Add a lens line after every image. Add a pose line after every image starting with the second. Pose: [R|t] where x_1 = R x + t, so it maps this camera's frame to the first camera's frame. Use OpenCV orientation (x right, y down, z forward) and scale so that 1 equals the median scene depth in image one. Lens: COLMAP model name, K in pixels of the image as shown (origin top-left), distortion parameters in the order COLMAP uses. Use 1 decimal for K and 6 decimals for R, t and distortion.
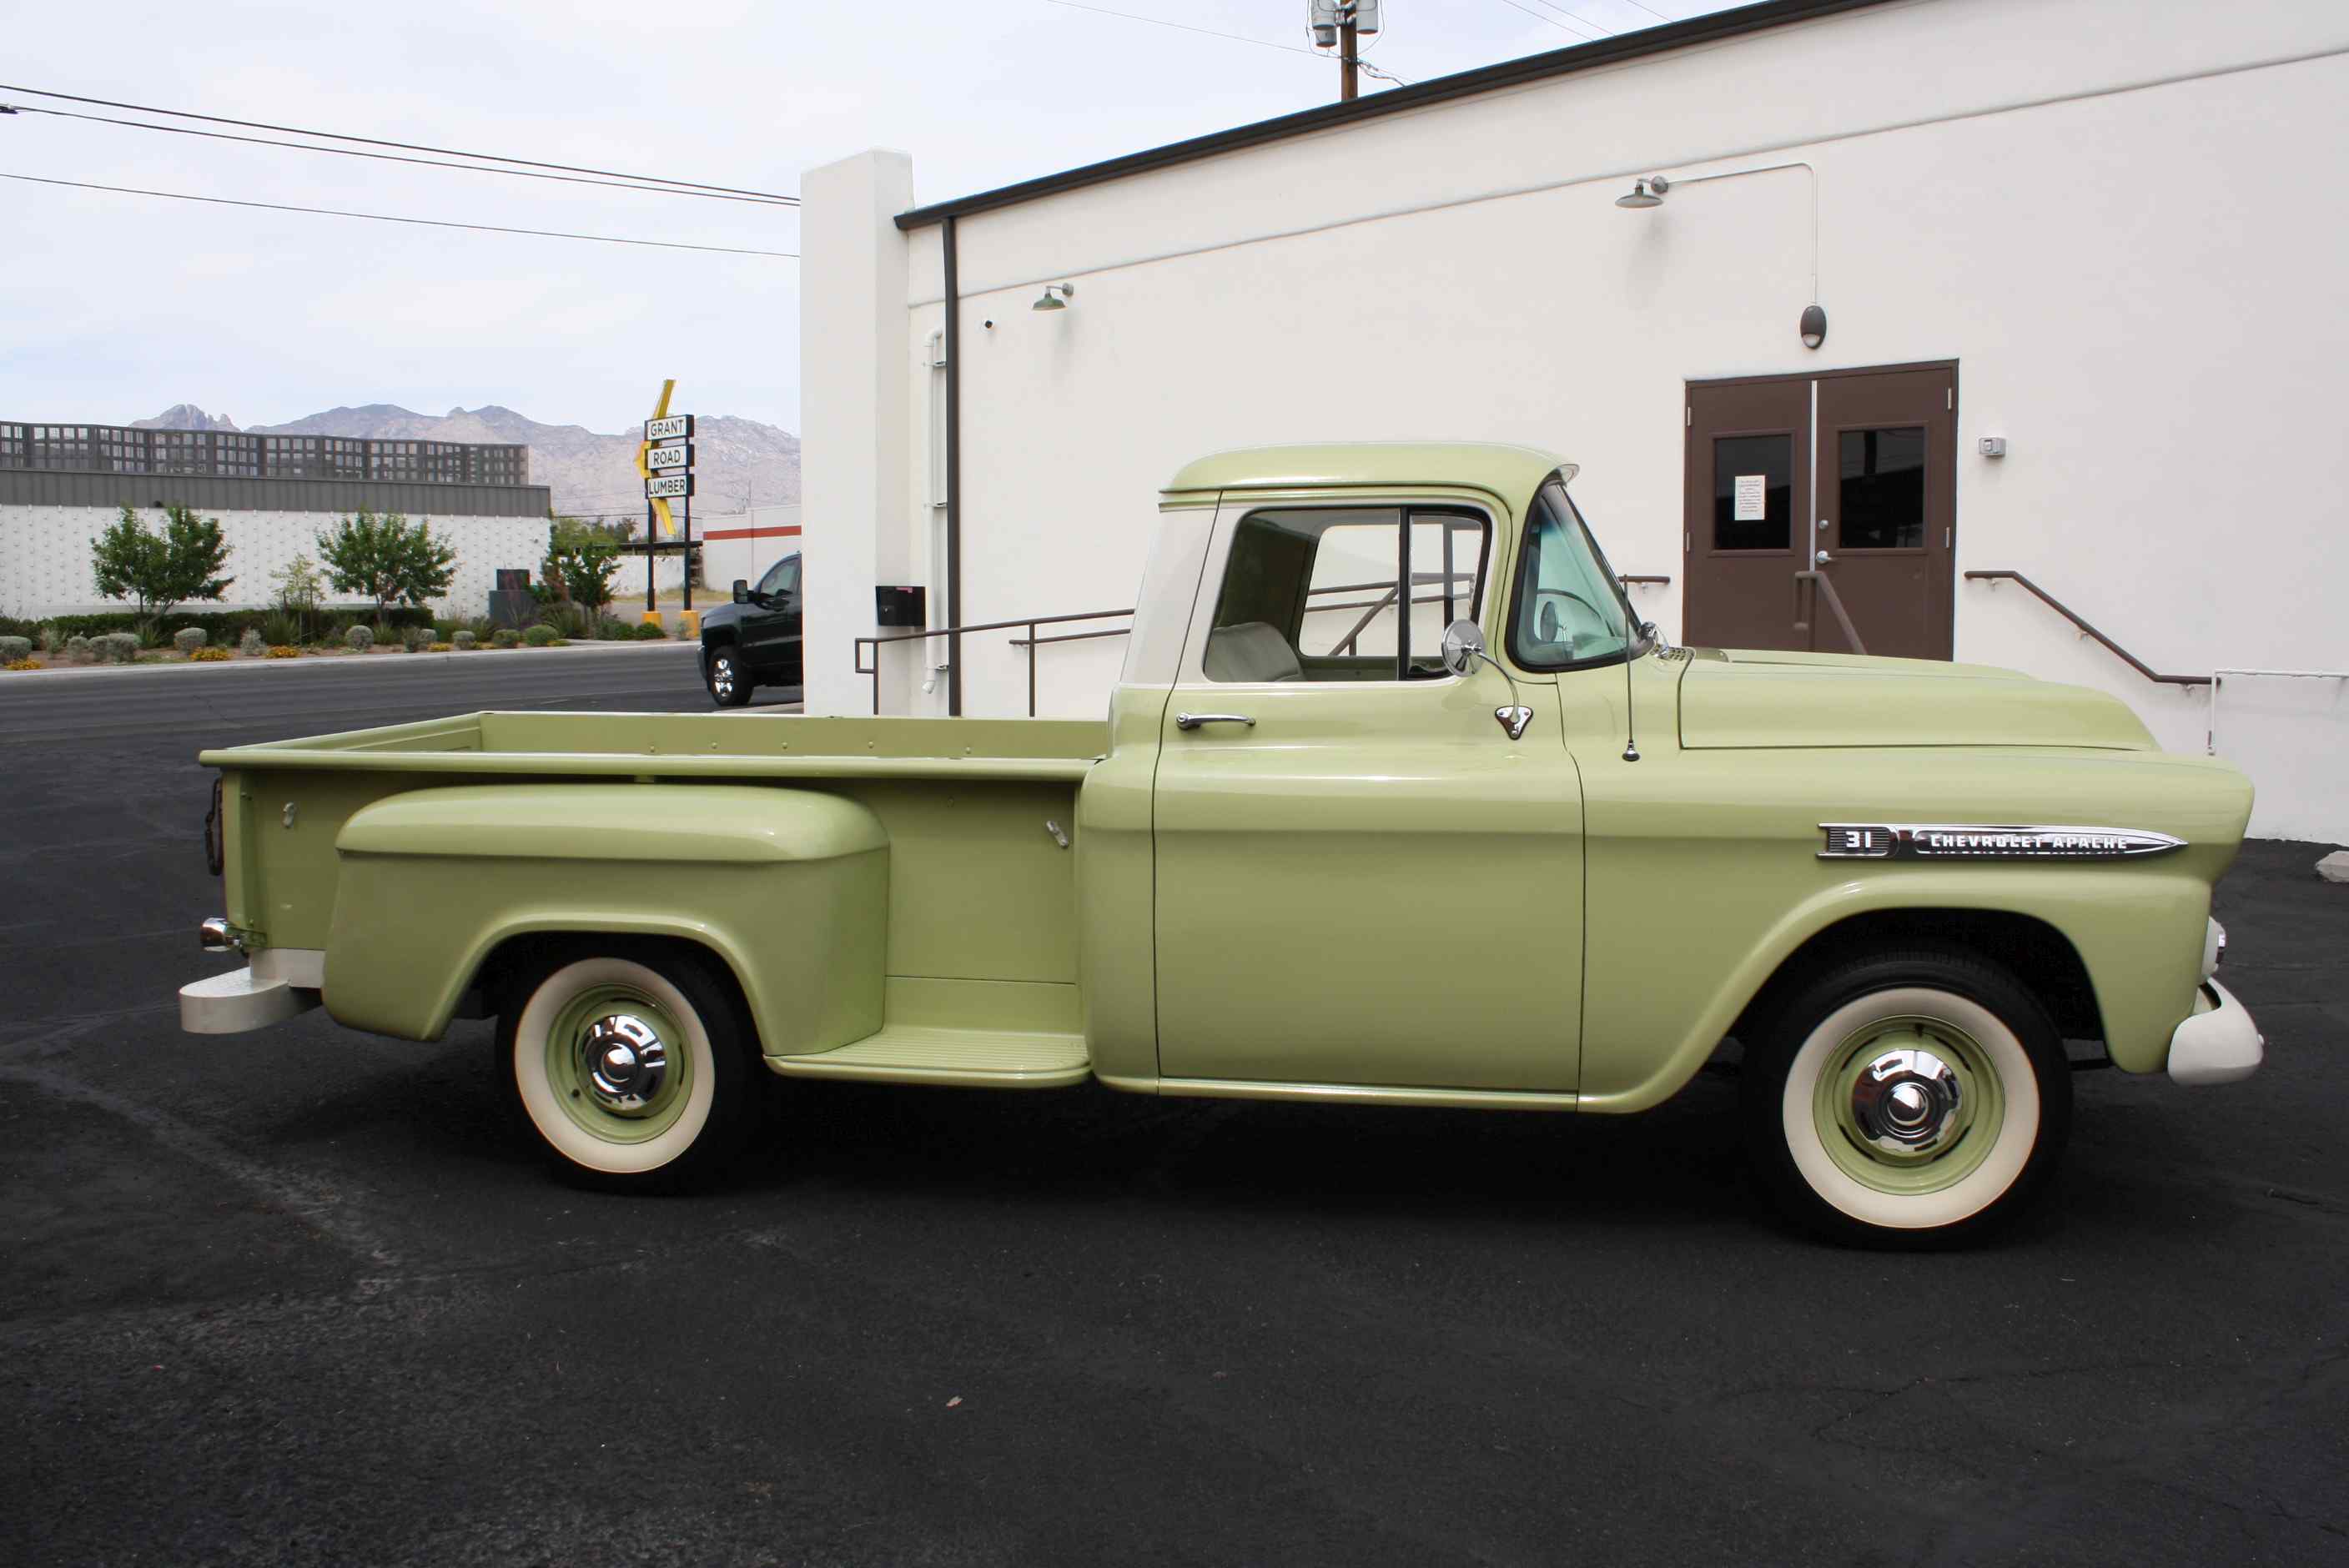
lens RADIAL K [[1973.3, 0, 1190.0], [0, 1973.3, 782.0], [0, 0, 1]] dist [-0.115739, 0.039447]
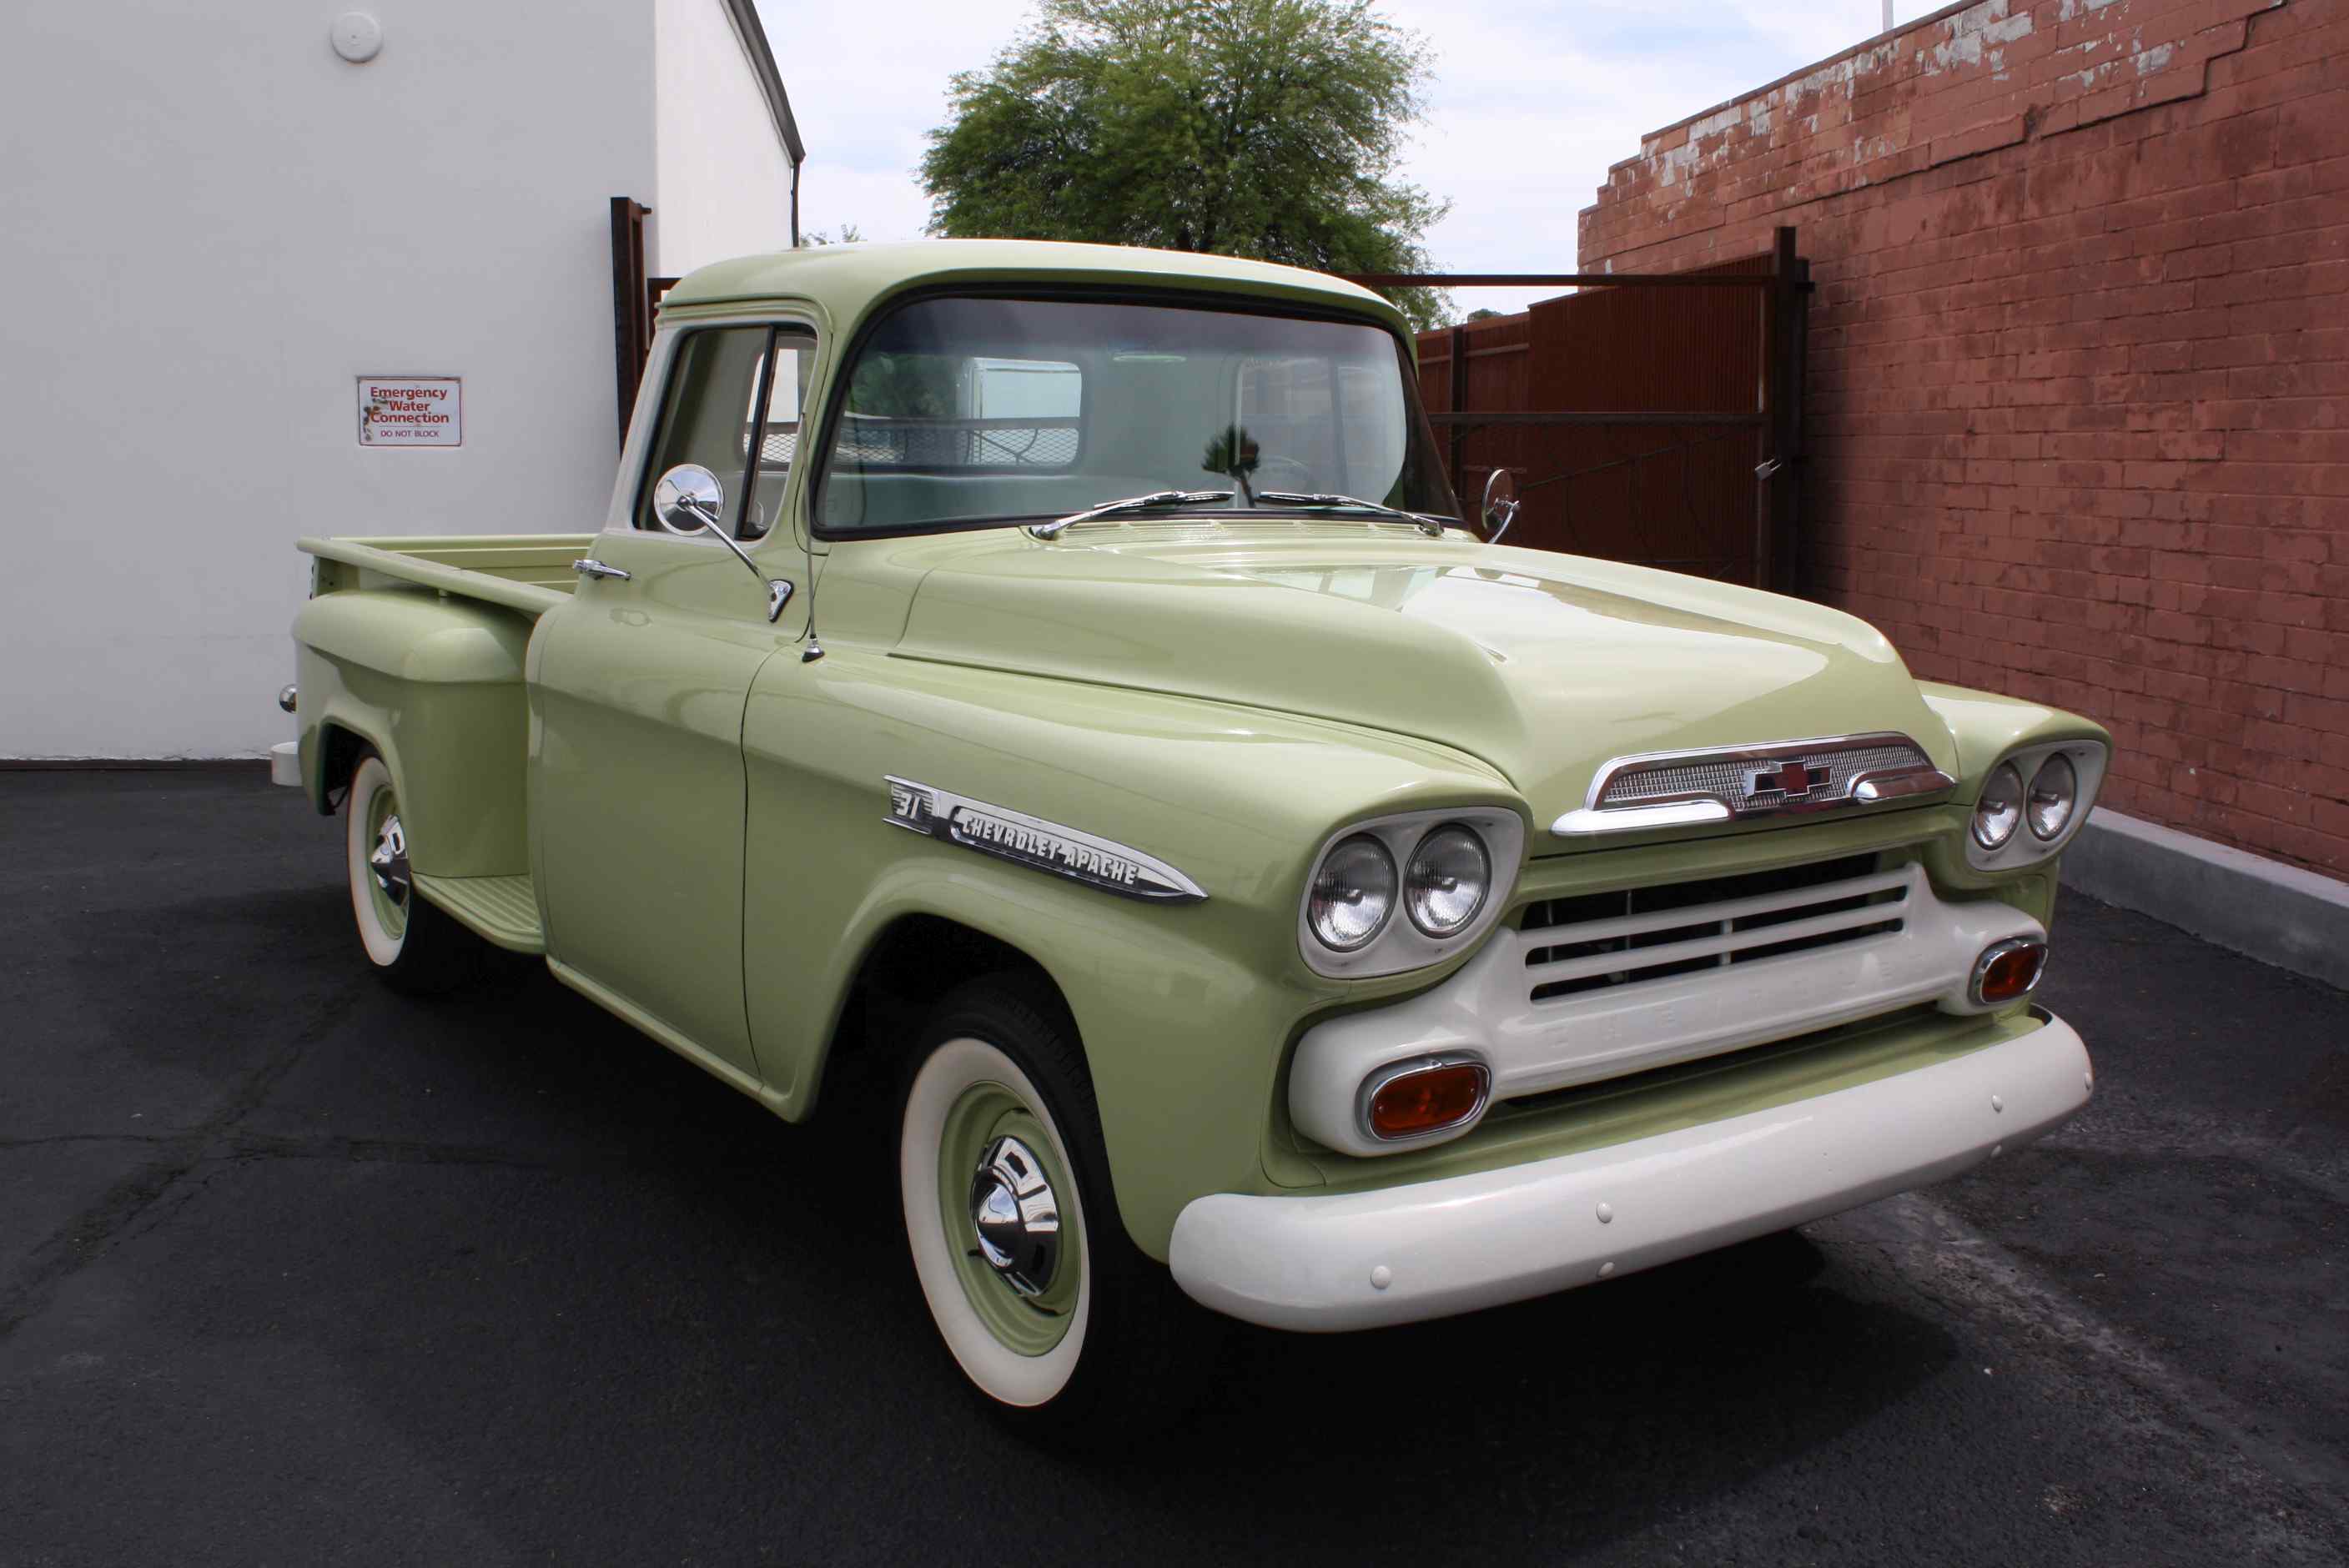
lens RADIAL K [[2179.0, 0, 1218.7], [0, 2179.0, 823.4], [0, 0, 1]] dist [-0.086019, 0.000000]
pose [[0.741403, 0.153616, -0.653241, 0.874239], [-0.105985, 0.988034, 0.112056, -0.058208], [0.662637, -0.013845, 0.748813, 0.471205]]
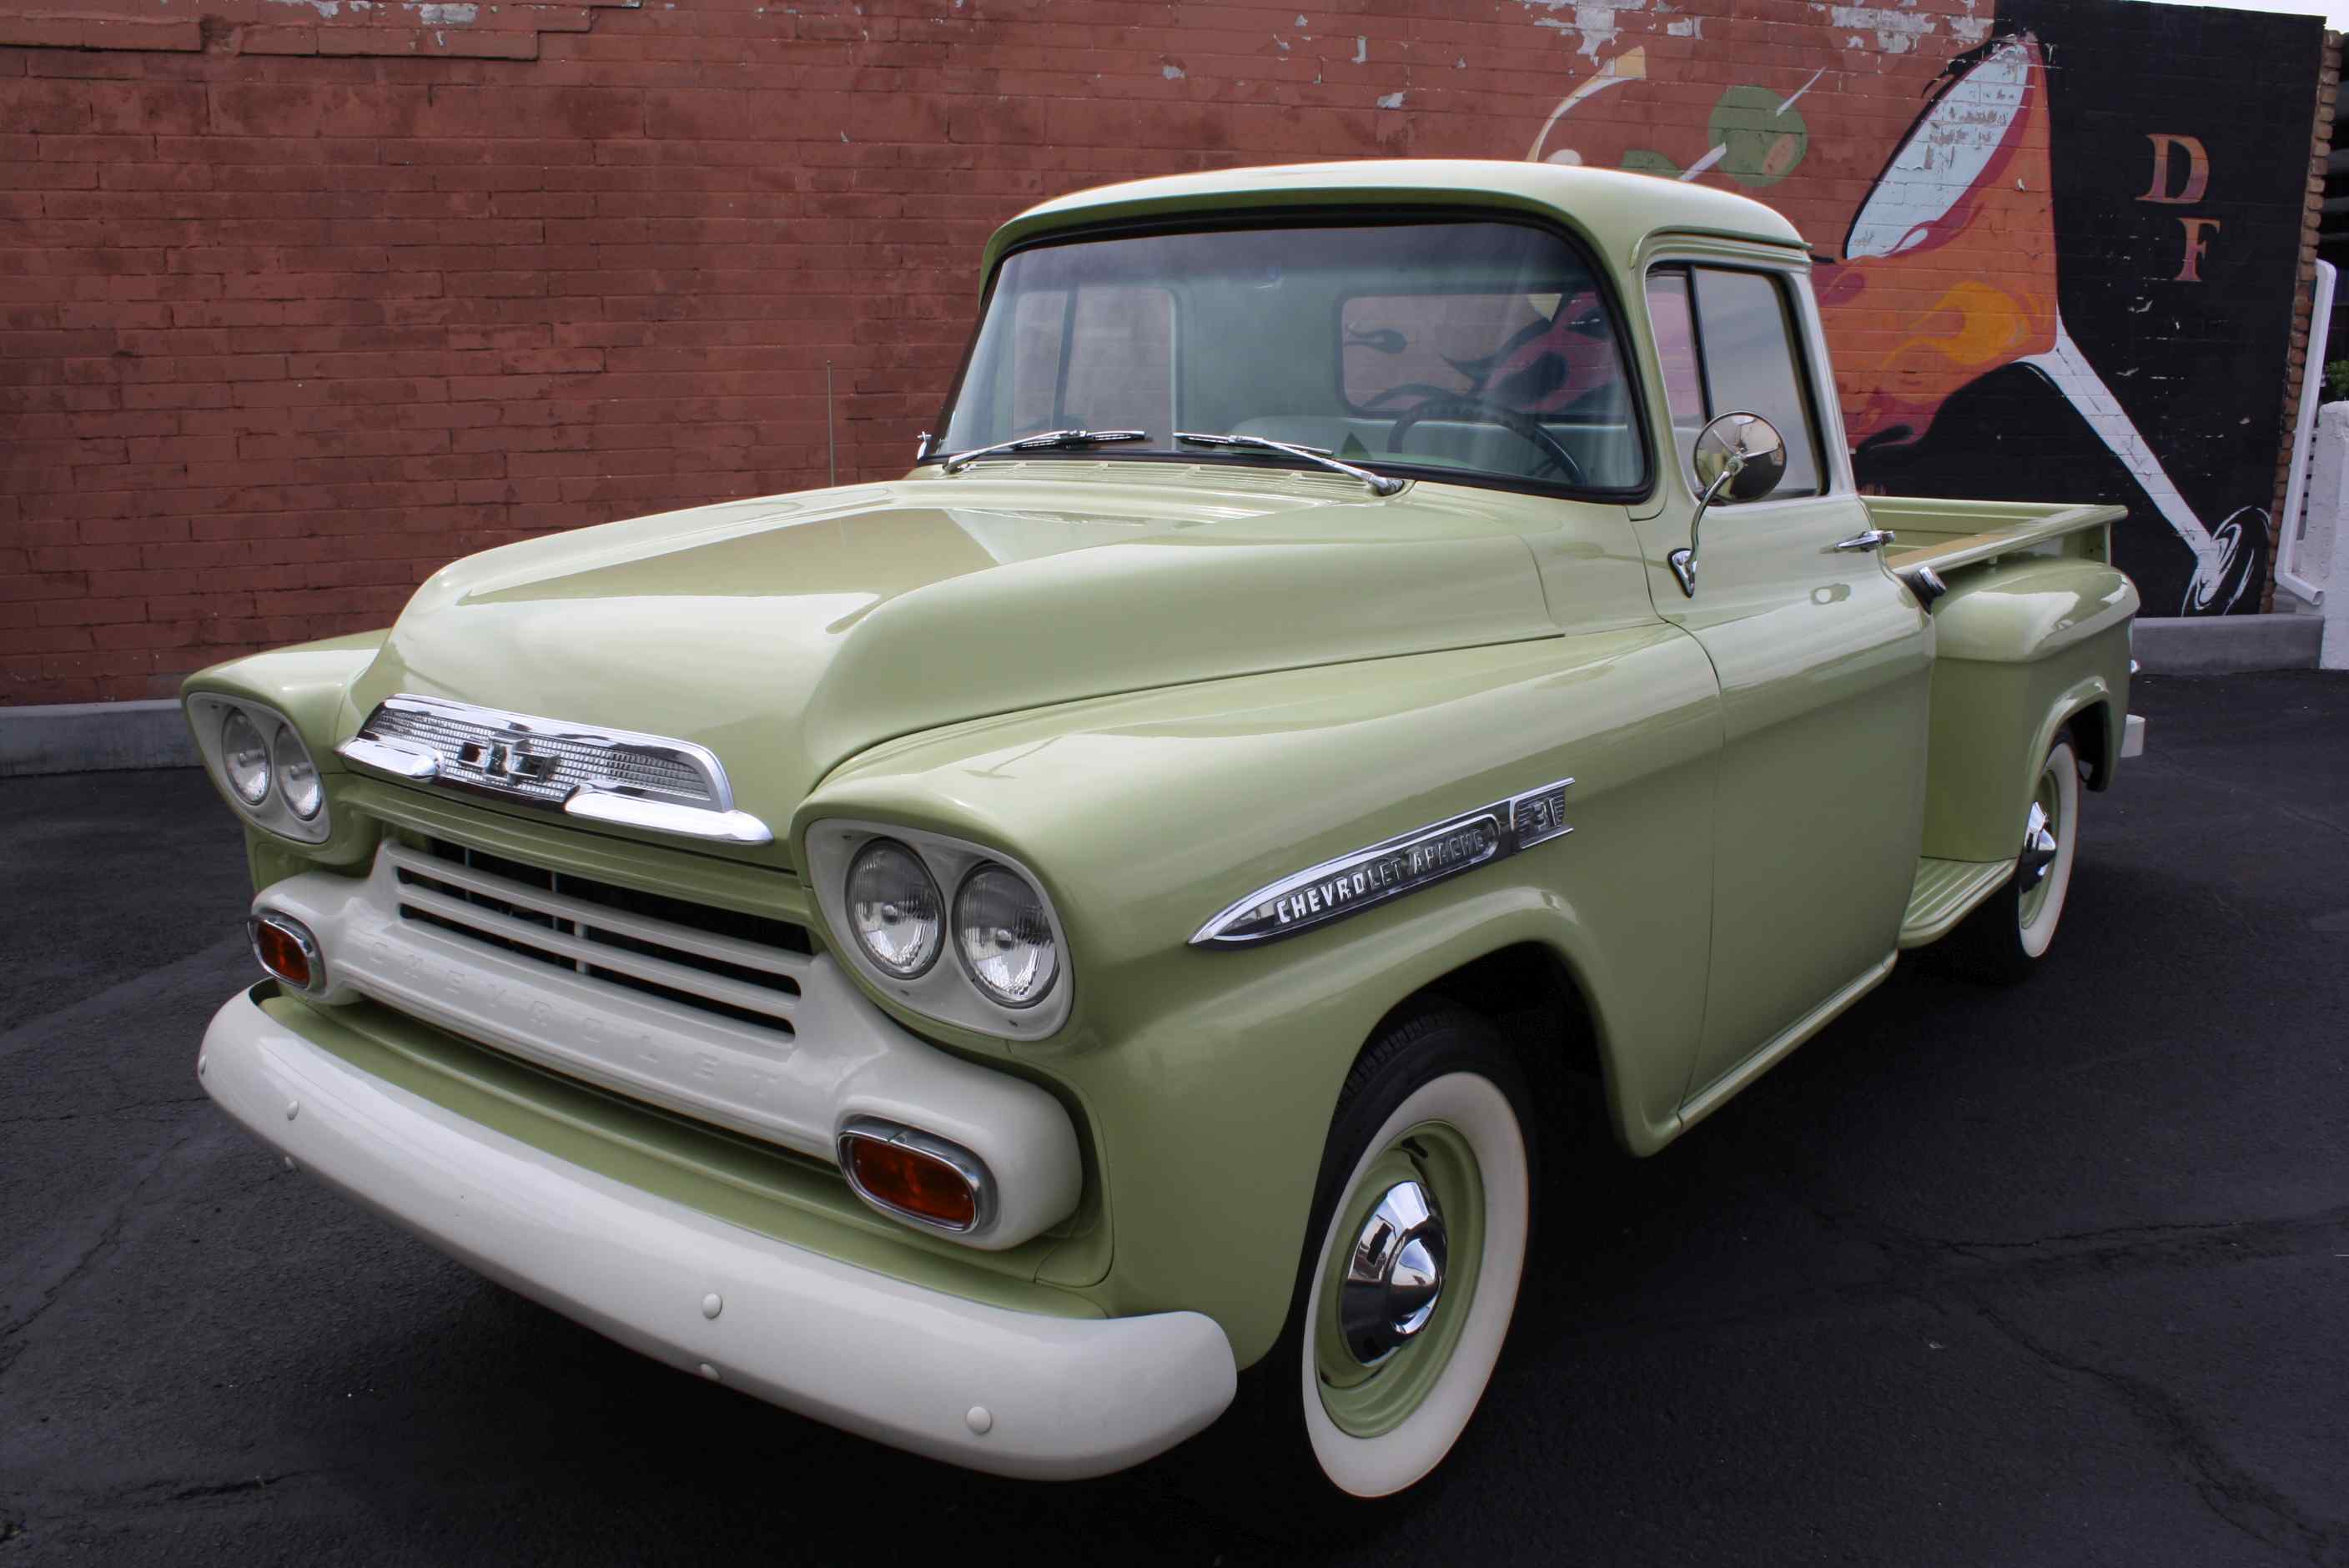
lens RADIAL K [[1961.3, 0, 1187.5], [0, 1961.3, 788.3], [0, 0, 1]] dist [-0.167640, 0.142422]
pose [[0.543623, -0.147170, 0.826326, -0.845589], [0.067751, 0.988989, 0.131569, -0.047007], [-0.836590, -0.015540, 0.547609, 0.758291]]
